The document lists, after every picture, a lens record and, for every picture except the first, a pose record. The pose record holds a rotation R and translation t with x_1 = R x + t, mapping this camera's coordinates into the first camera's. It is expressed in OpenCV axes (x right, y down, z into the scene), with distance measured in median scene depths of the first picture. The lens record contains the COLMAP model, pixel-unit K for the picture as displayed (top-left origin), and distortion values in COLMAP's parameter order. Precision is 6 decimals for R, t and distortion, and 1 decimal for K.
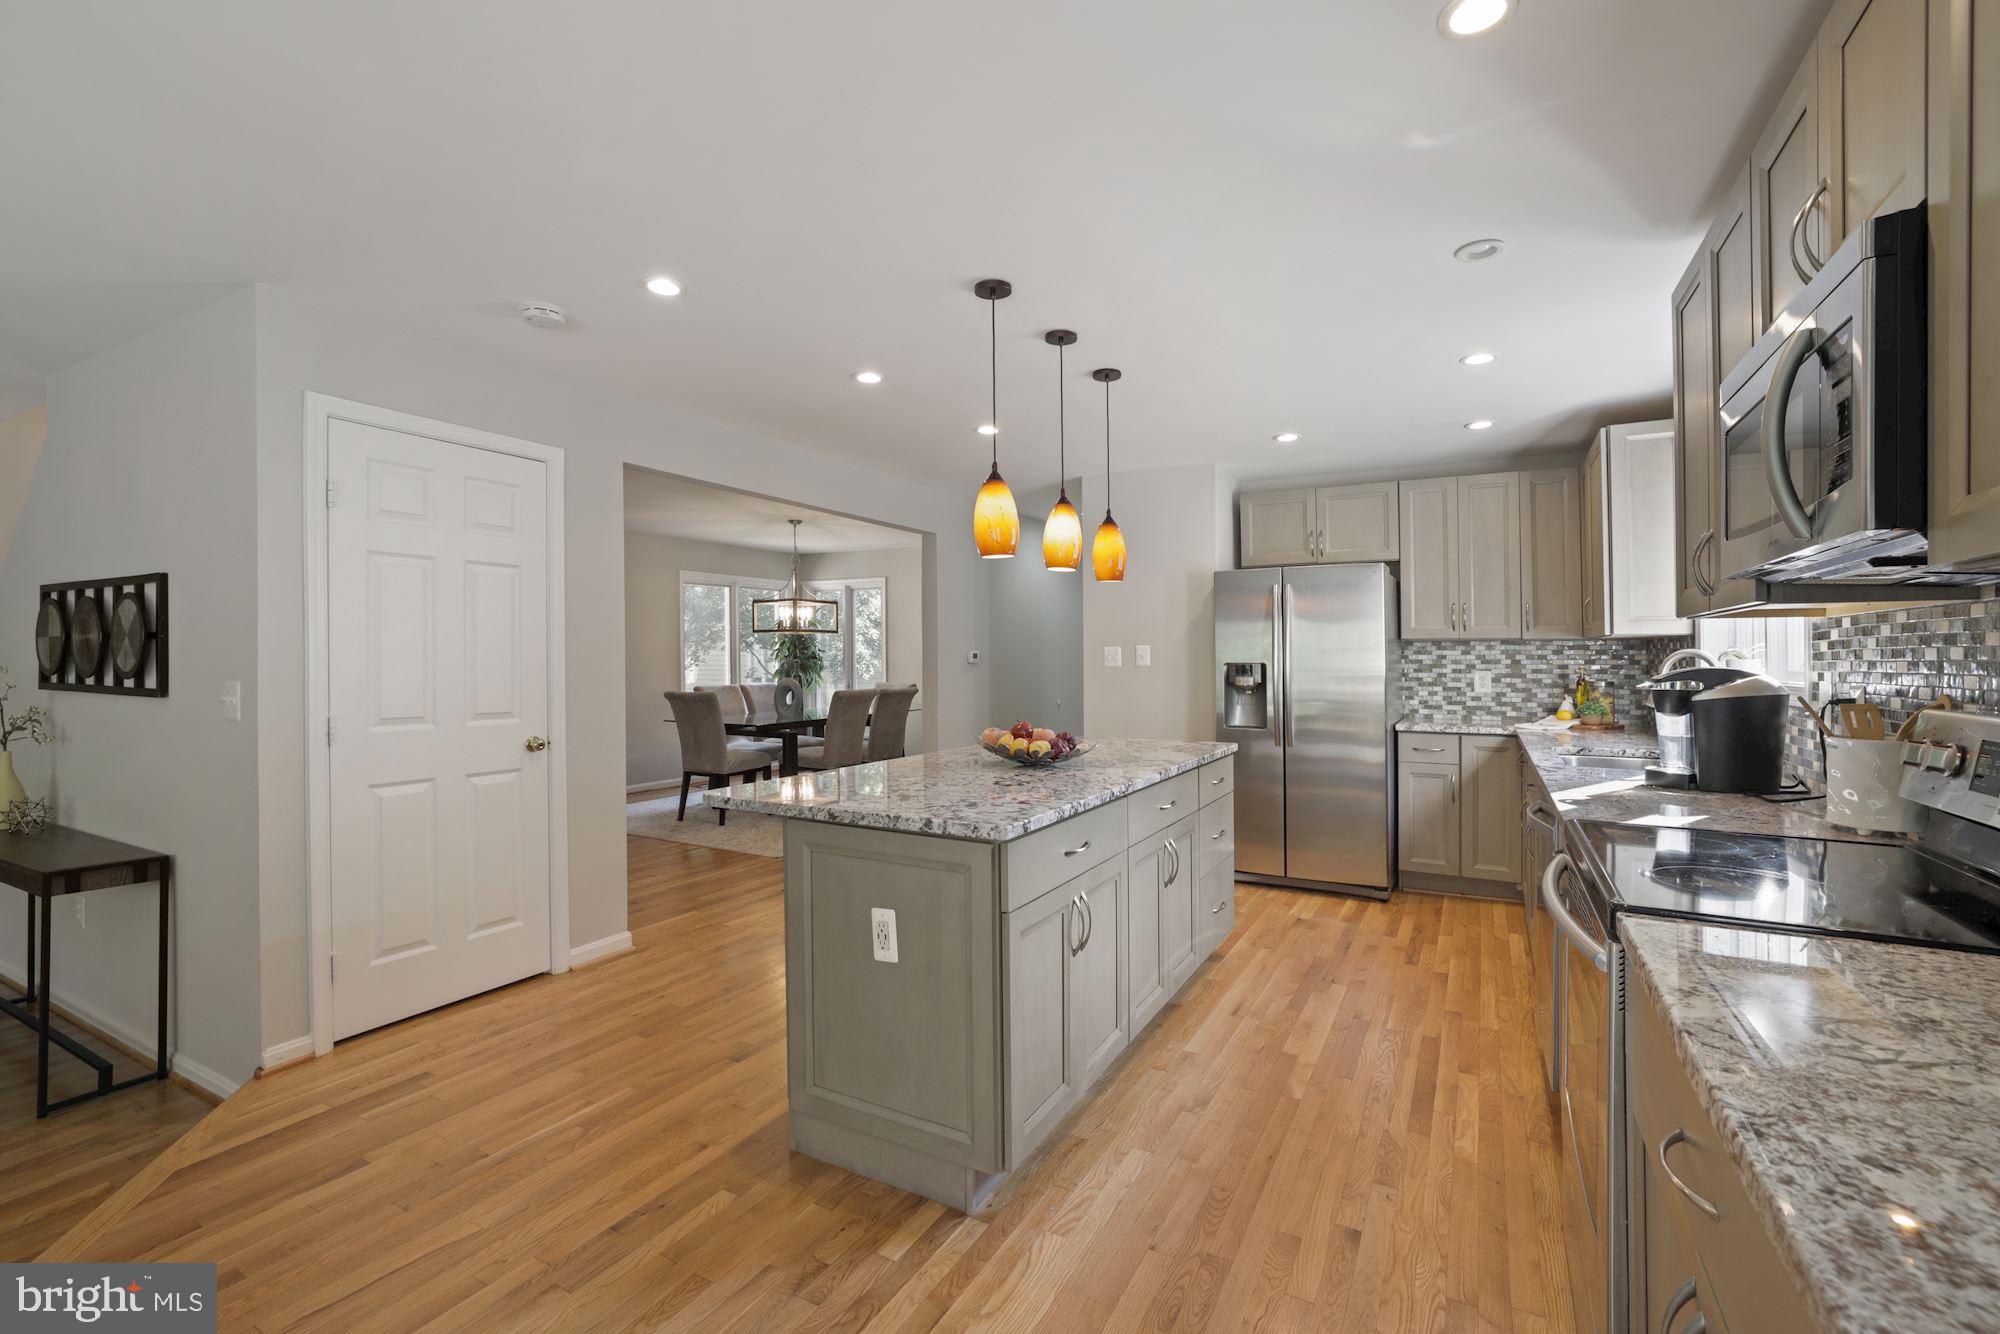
lens RADIAL K [[863.6, 0, 1003.3], [0, 863.6, 652.9], [0, 0, 1]] dist [-0.032498, 0.000381]
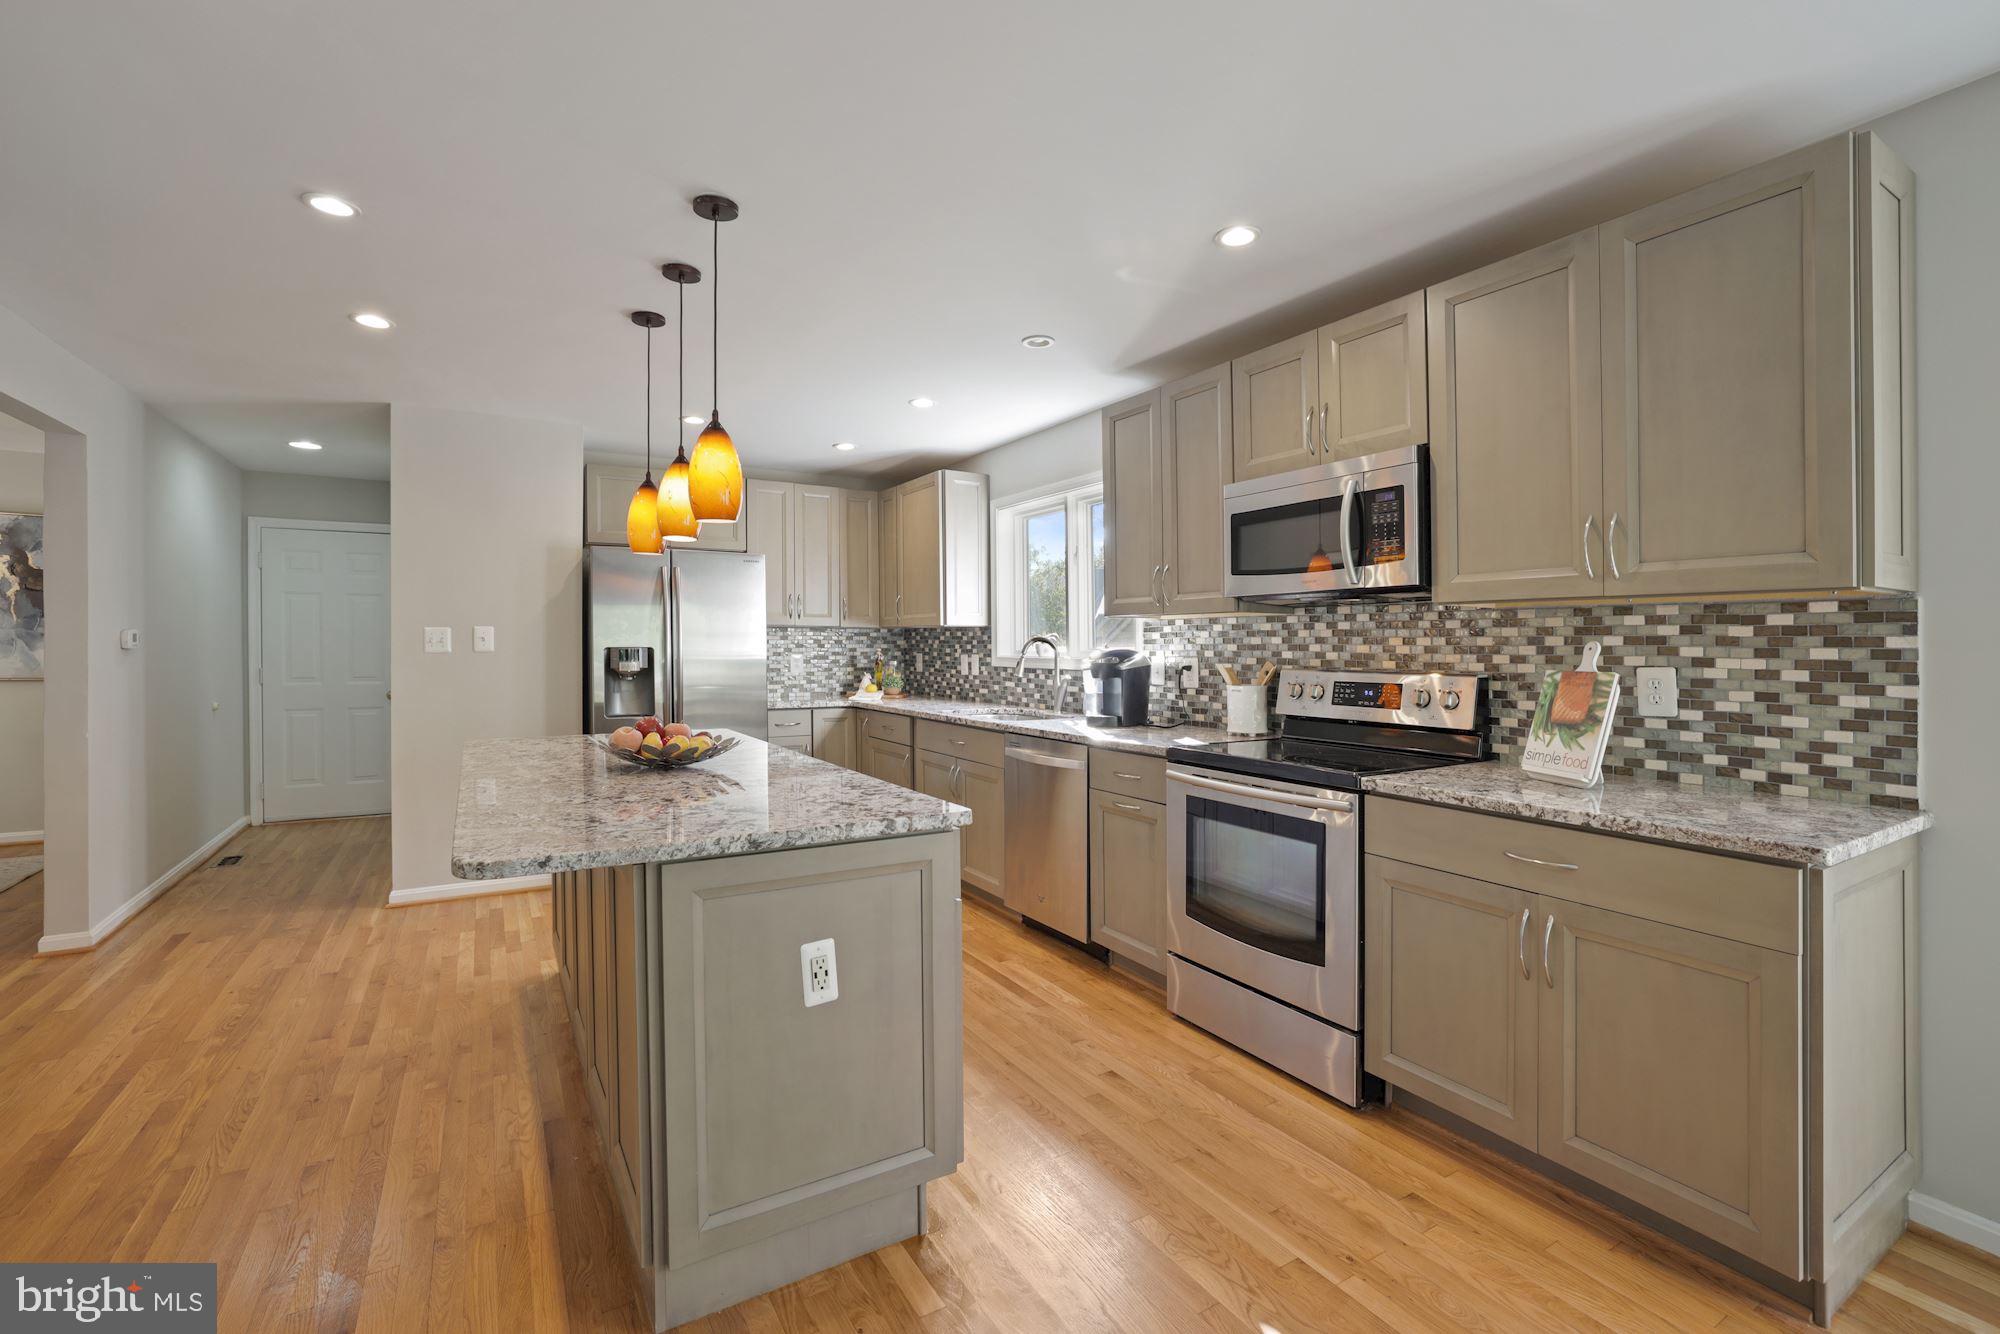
lens RADIAL K [[863.6, 0, 1017.5], [0, 863.6, 627.2], [0, 0, 1]] dist [-0.032498, 0.000381]
pose [[0.492567, 0.018639, 0.870075, -0.644899], [-0.007009, 0.999823, -0.017450, 0.006619], [-0.870246, 0.002497, 0.492611, 0.355784]]
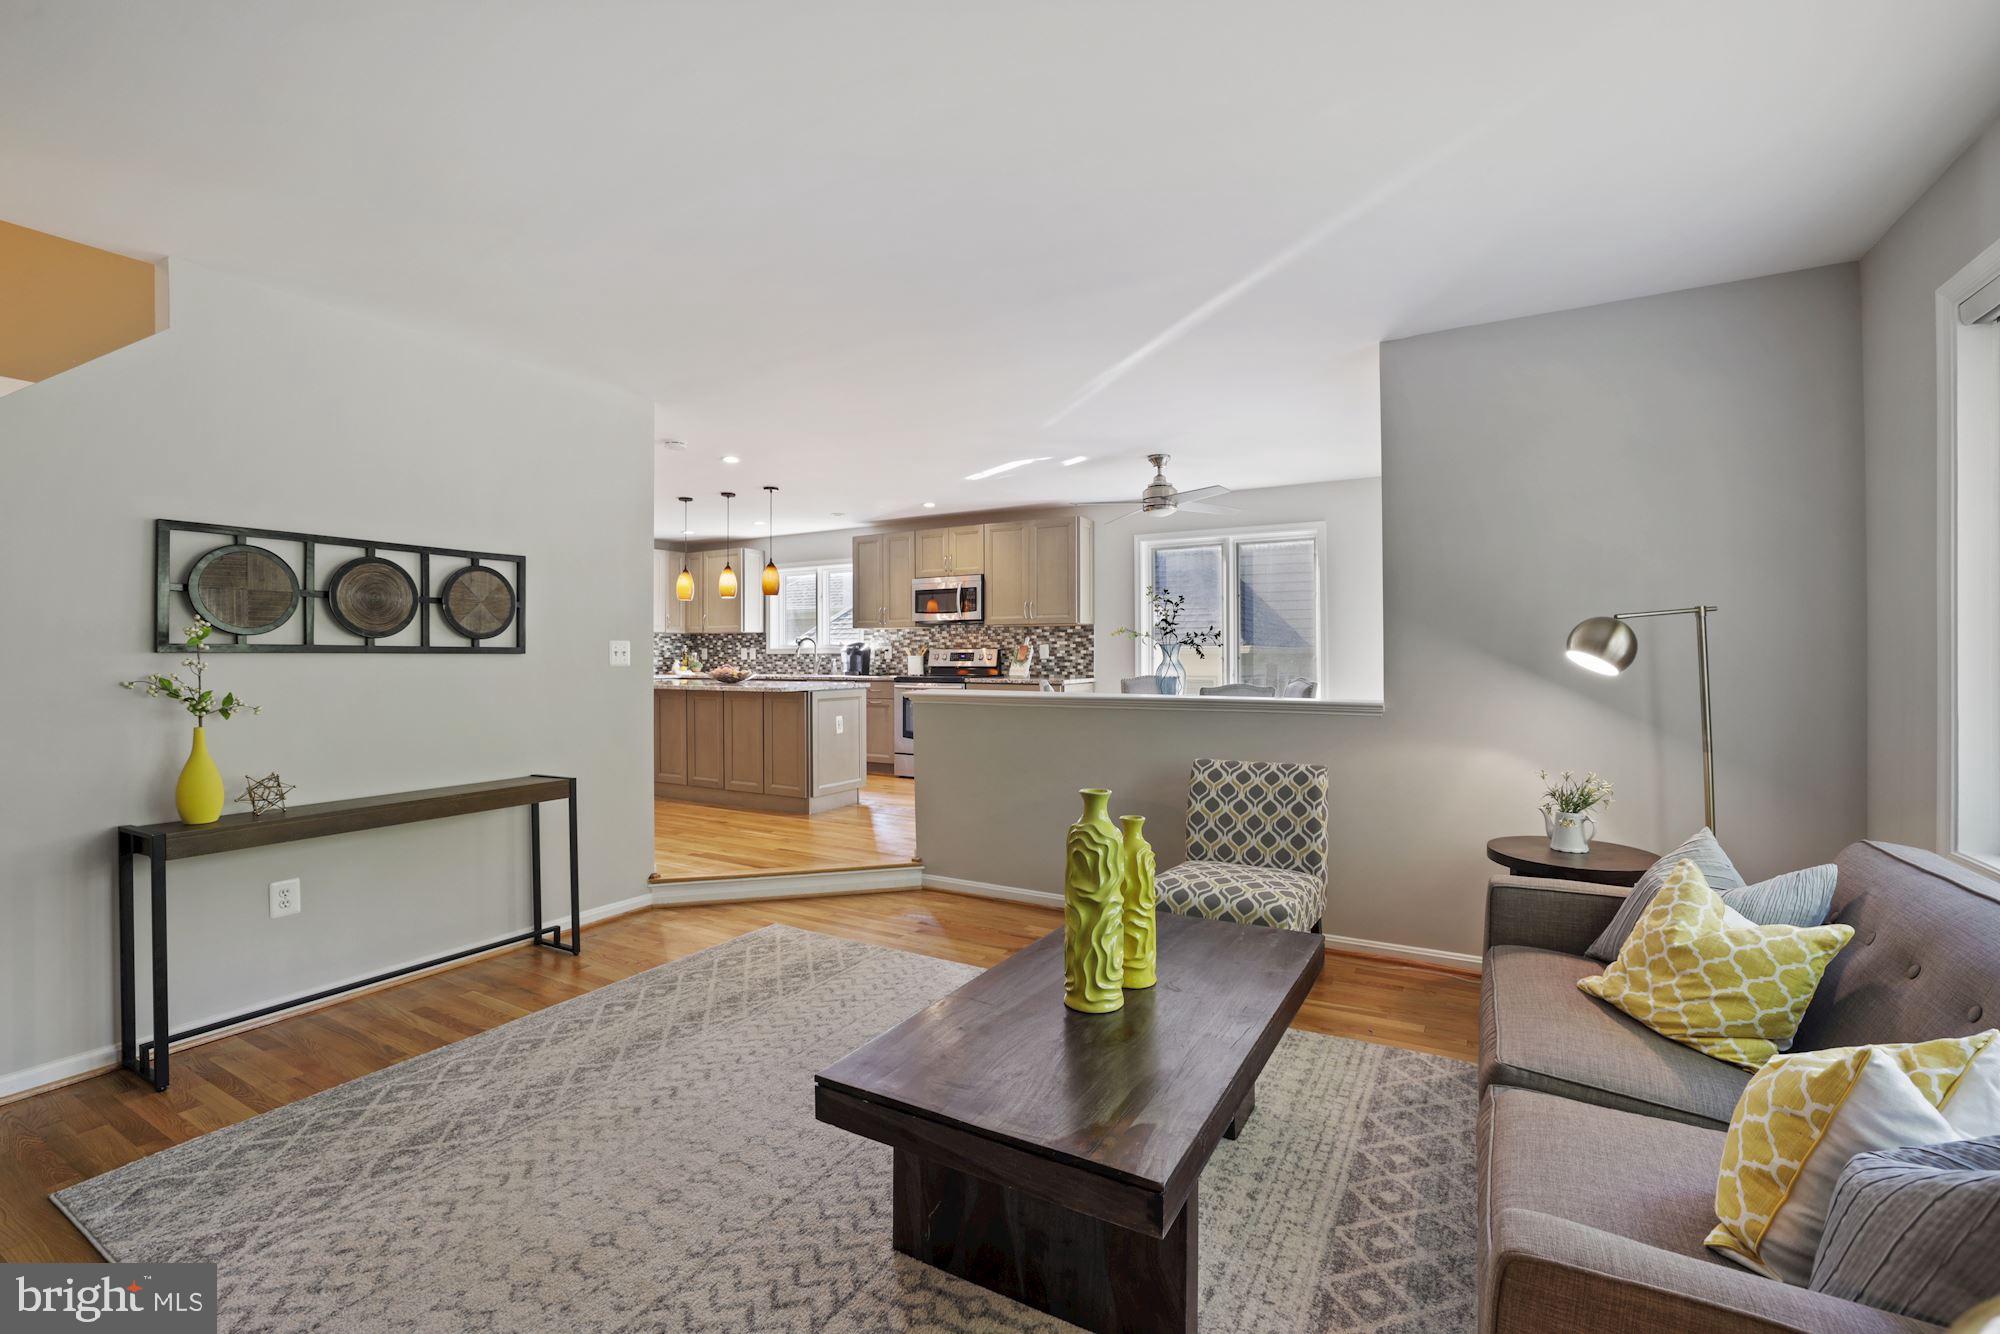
lens RADIAL K [[863.6, 0, 993.2], [0, 863.6, 657.6], [0, 0, 1]] dist [-0.032498, 0.000381]
pose [[0.026569, -0.000332, 0.999647, -2.727495], [-0.003691, 0.999993, 0.000431, 0.076614], [-0.999640, -0.003701, 0.026567, 0.310737]]
